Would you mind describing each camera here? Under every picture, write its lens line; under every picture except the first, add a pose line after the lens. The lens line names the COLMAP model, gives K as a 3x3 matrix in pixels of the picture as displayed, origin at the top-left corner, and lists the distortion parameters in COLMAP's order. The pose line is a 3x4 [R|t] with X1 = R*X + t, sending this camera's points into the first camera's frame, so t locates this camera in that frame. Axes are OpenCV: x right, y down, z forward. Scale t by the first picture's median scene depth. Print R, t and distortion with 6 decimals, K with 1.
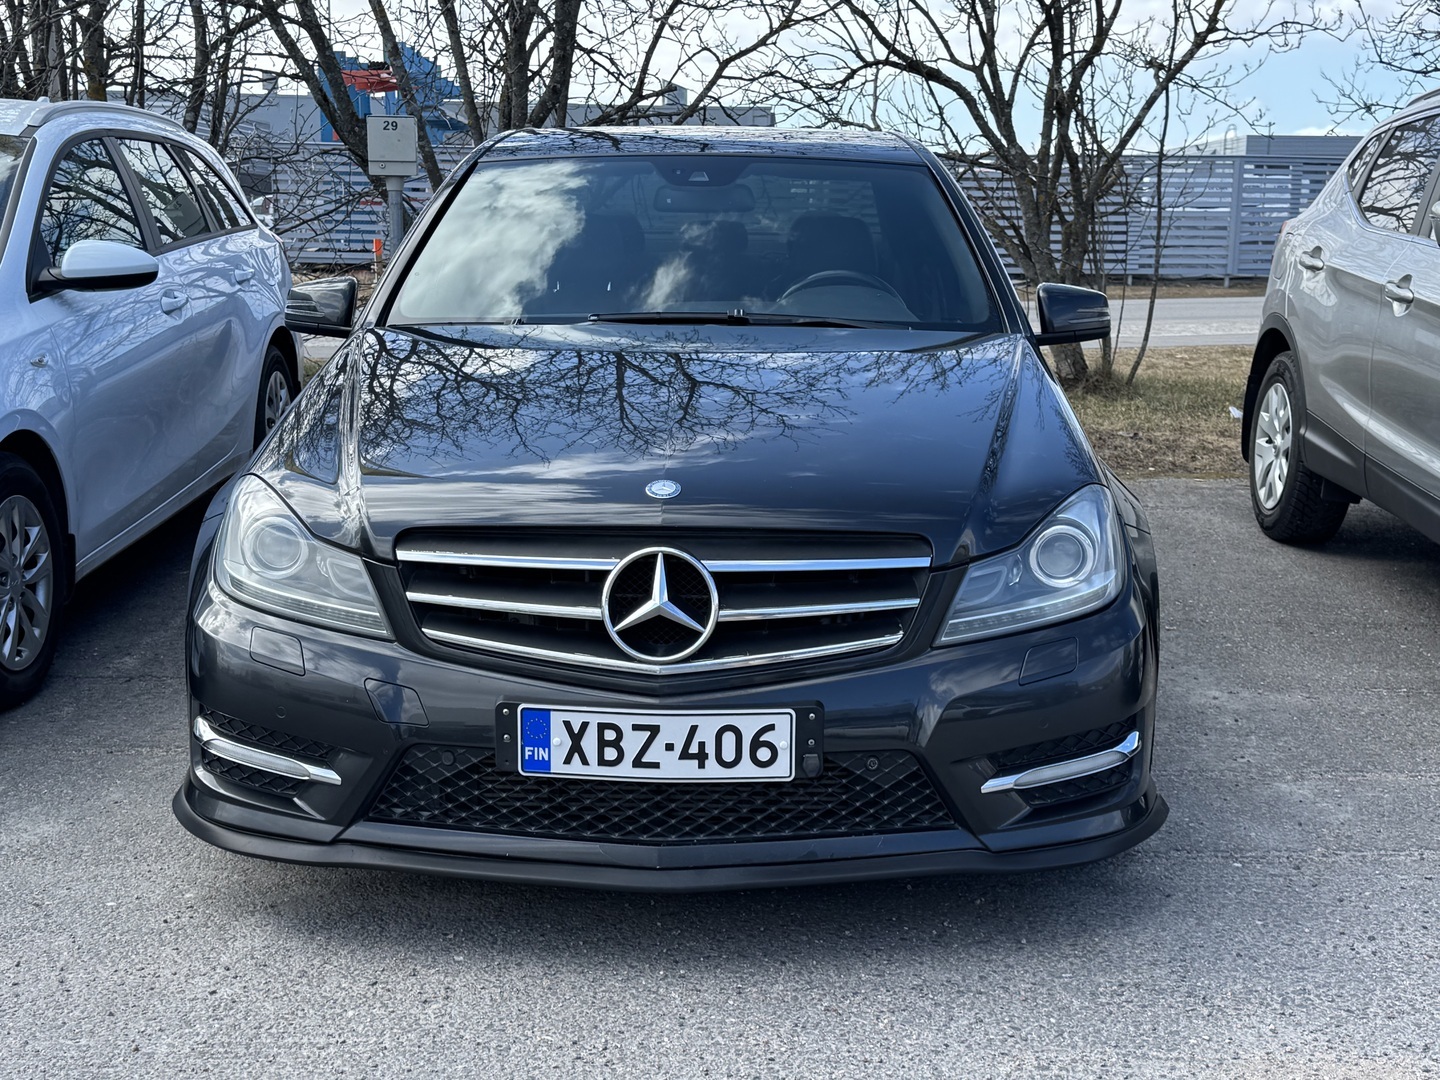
lens RADIAL K [[1990.8, 0, 720.0], [0, 1990.8, 540.0], [0, 0, 1]] dist [0.158335, -0.027640]
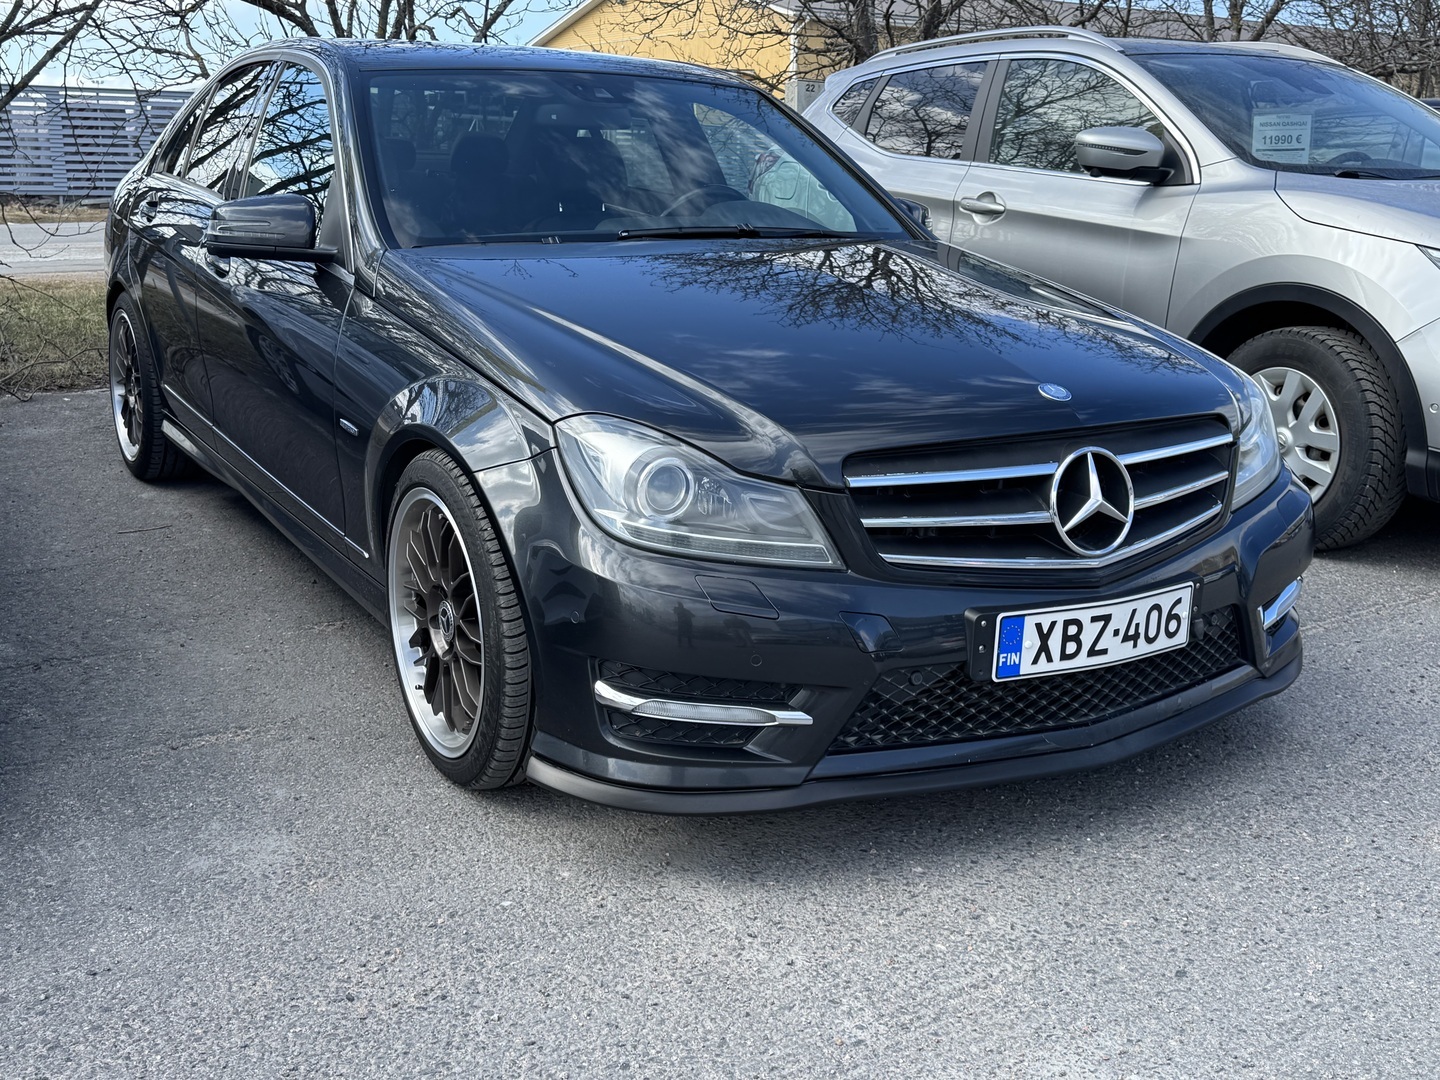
lens RADIAL K [[1588.8, 0, 720.0], [0, 1588.8, 540.0], [0, 0, 1]] dist [0.100377, -0.016471]
pose [[0.834727, -0.126069, 0.536038, -0.434322], [0.084071, 0.991205, 0.102200, -0.033694], [-0.544208, -0.040243, 0.837984, 0.264202]]
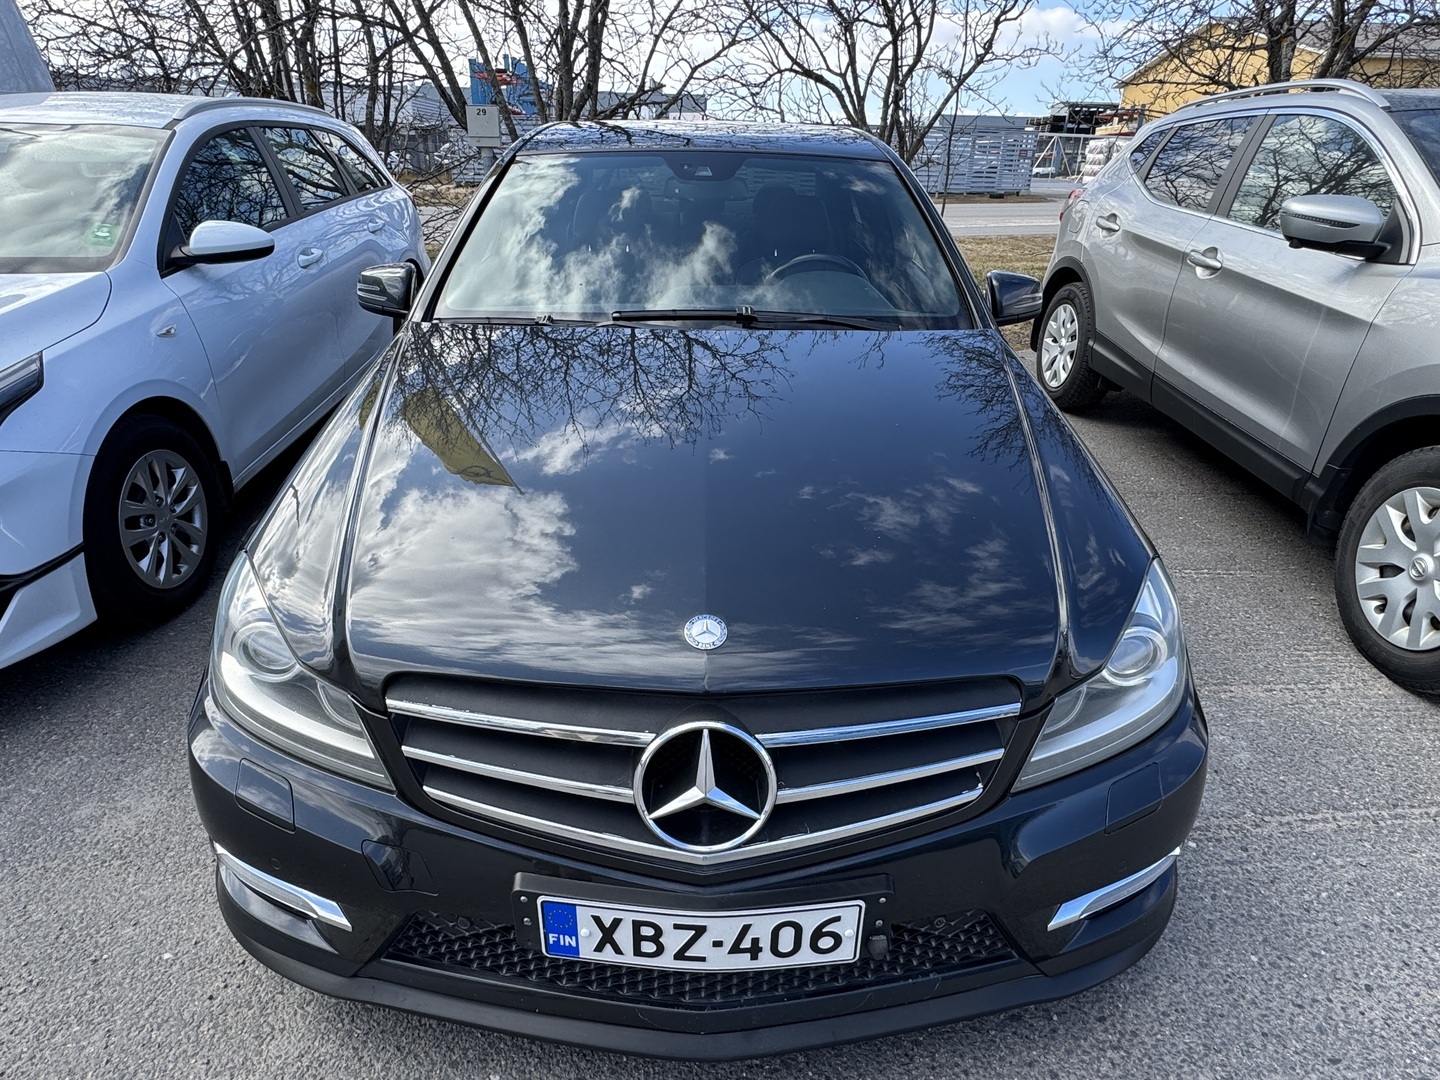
lens RADIAL K [[871.8, 0, 720.0], [0, 871.8, 540.0], [0, 0, 1]] dist [0.002763, 0.001212]
pose [[0.998966, -0.012057, 0.043831, -0.025544], [0.000364, 0.966276, 0.257509, -0.105396], [-0.045458, -0.257227, 0.965281, 0.452980]]
